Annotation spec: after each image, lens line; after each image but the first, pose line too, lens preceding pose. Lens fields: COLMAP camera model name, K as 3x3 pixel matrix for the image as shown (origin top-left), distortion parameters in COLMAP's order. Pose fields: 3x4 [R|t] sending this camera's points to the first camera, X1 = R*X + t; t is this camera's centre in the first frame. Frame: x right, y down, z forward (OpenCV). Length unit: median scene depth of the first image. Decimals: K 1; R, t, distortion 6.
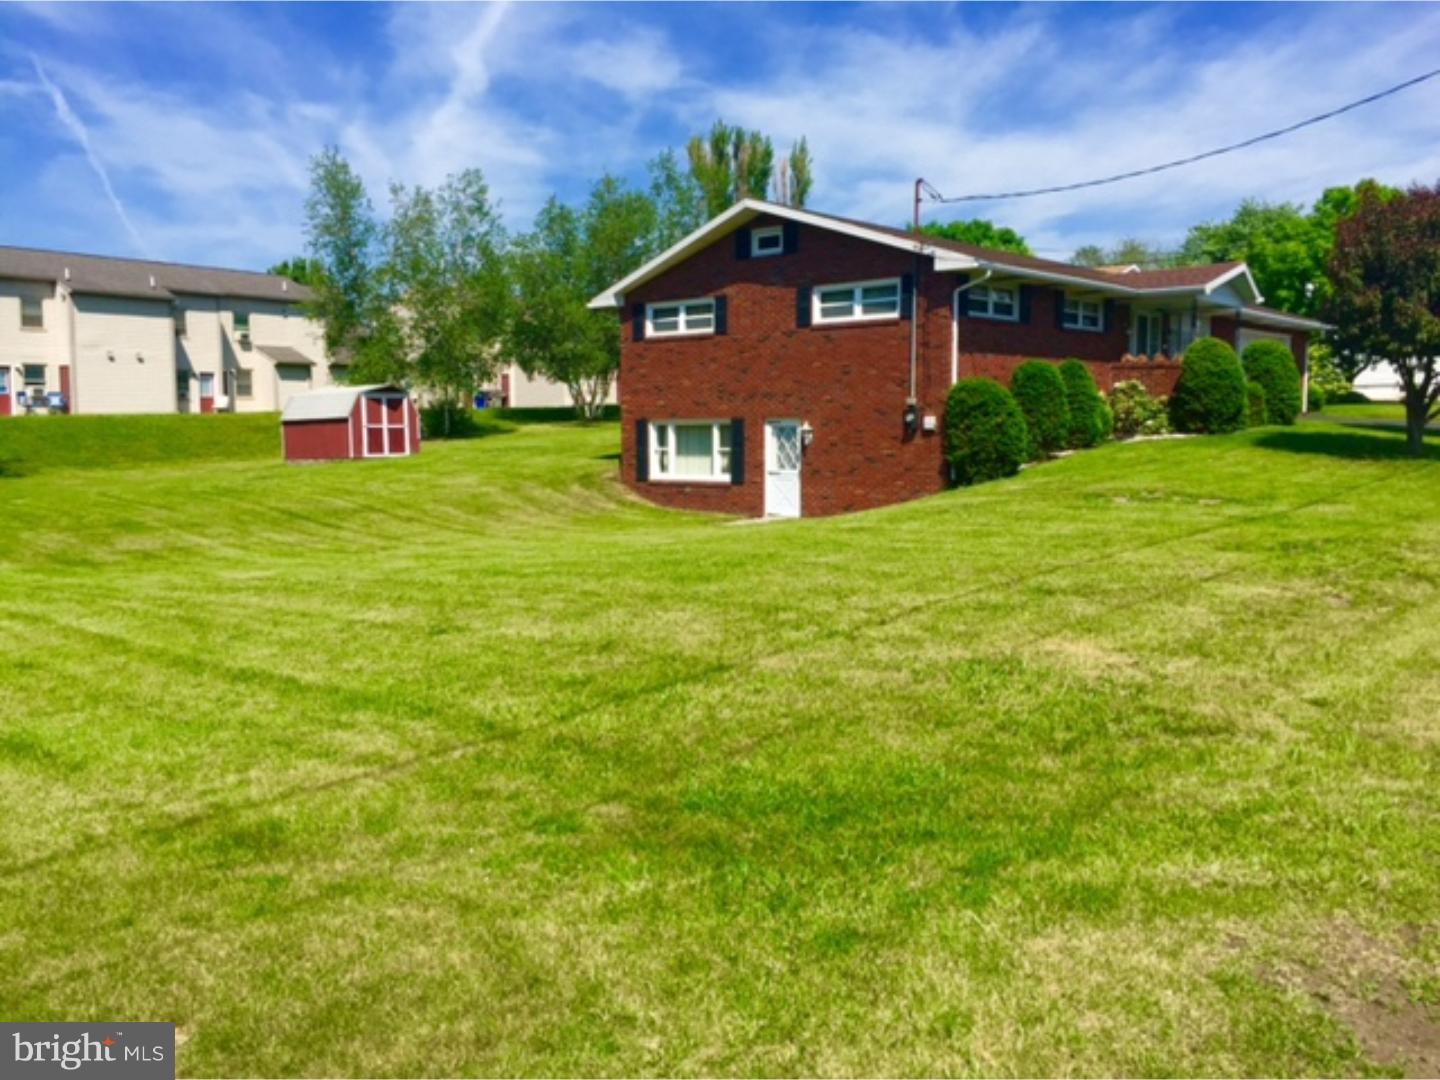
lens RADIAL K [[1228.1, 0, 724.8], [0, 1228.1, 548.3], [0, 0, 1]] dist [0.066787, -0.065486]
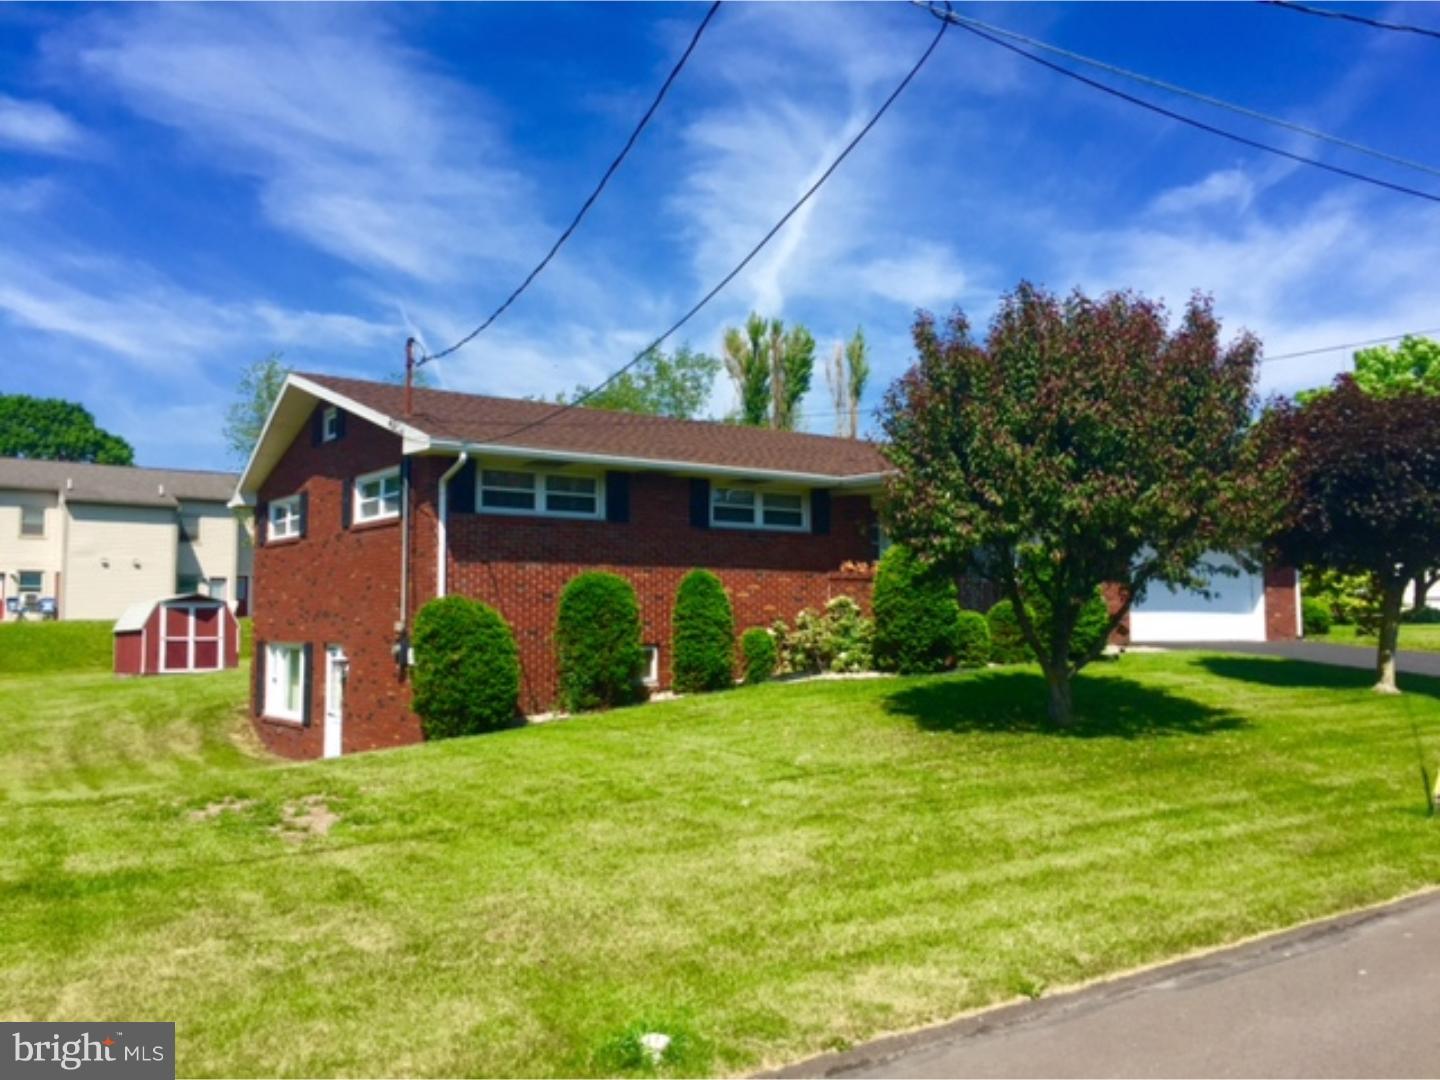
lens RADIAL K [[1228.1, 0, 715.9], [0, 1228.1, 546.3], [0, 0, 1]] dist [0.066787, -0.065486]
pose [[0.972397, -0.005261, -0.233273, 0.436740], [-0.032236, 0.987130, -0.156640, -0.048905], [0.231095, 0.159836, 0.959712, 0.278741]]
